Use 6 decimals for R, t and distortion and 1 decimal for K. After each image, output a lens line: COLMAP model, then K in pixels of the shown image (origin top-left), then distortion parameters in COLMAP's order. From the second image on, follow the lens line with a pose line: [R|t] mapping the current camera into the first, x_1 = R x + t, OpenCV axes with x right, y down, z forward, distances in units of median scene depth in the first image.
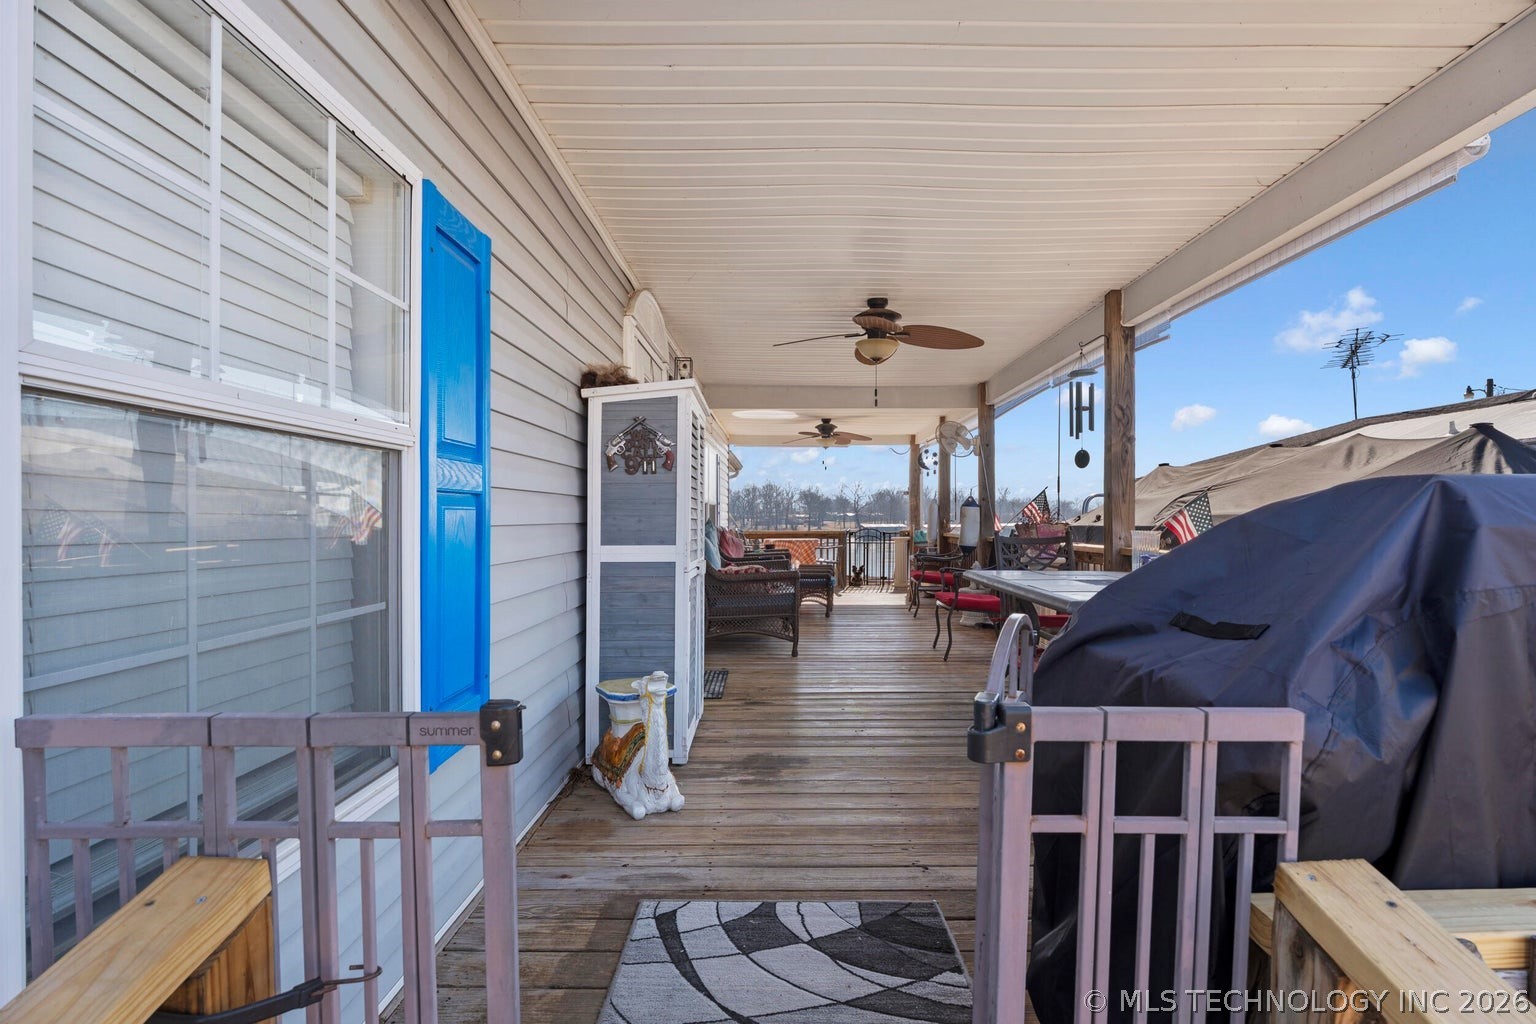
lens RADIAL K [[784.9, 0, 772.7], [0, 784.9, 507.3], [0, 0, 1]] dist [-0.006360, -0.001592]
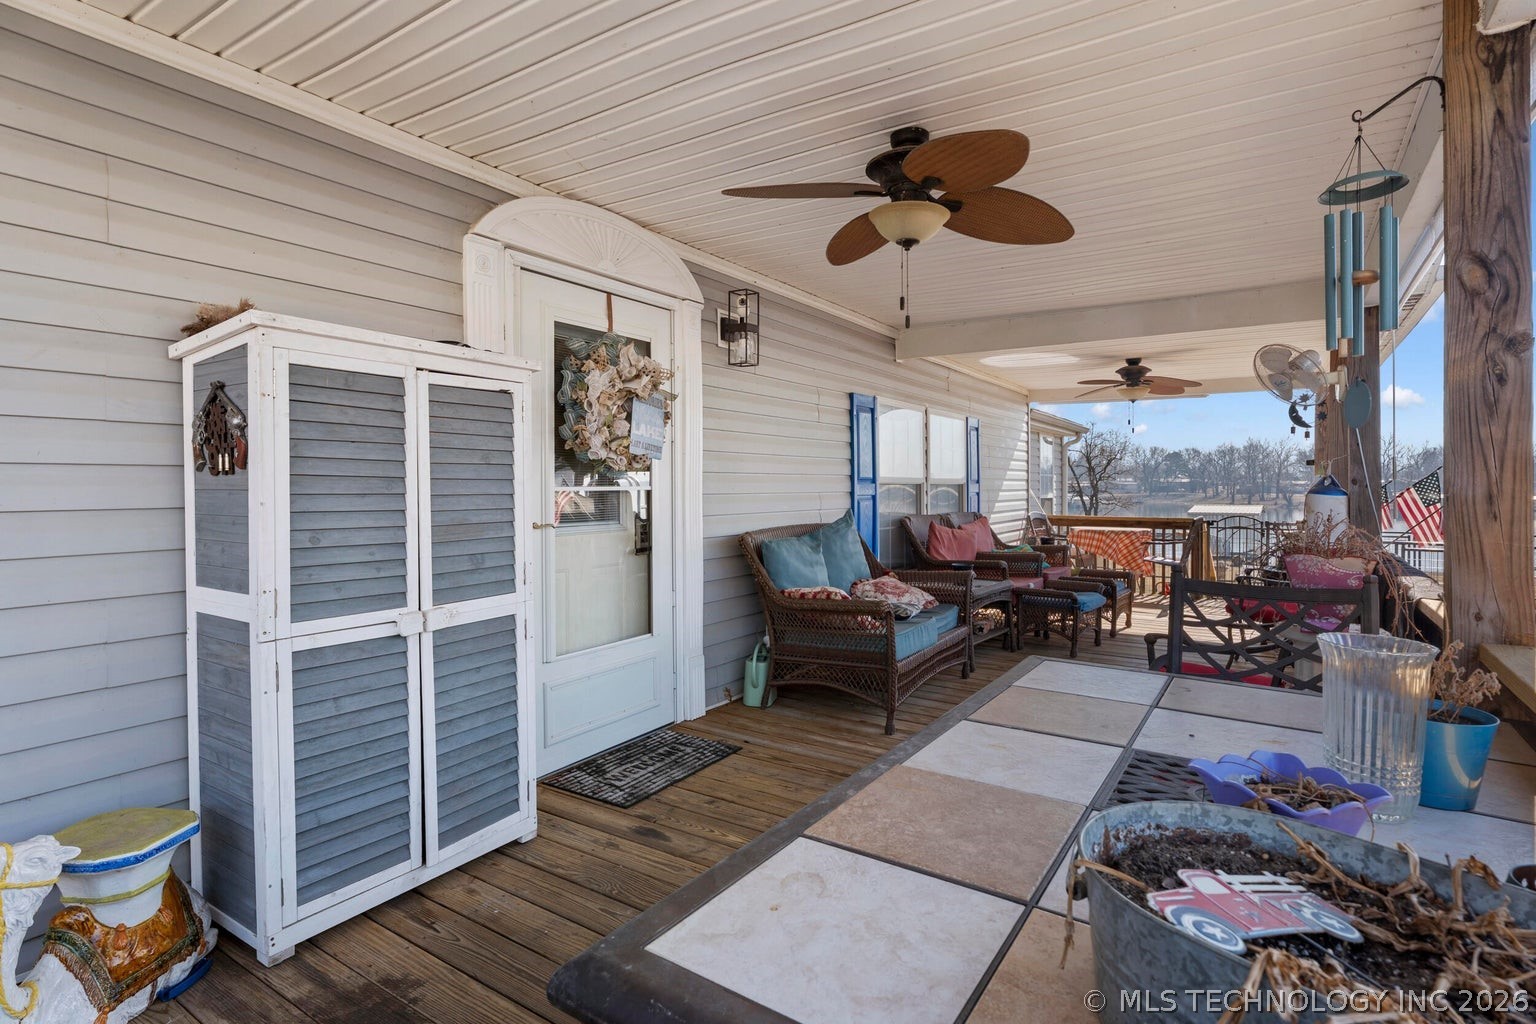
lens RADIAL K [[784.9, 0, 767.8], [0, 784.9, 489.8], [0, 0, 1]] dist [-0.006360, -0.001592]
pose [[0.836335, 0.007183, -0.548172, 0.180783], [0.005222, 0.999764, 0.021067, -0.014319], [0.548194, -0.020482, 0.836100, 0.251793]]
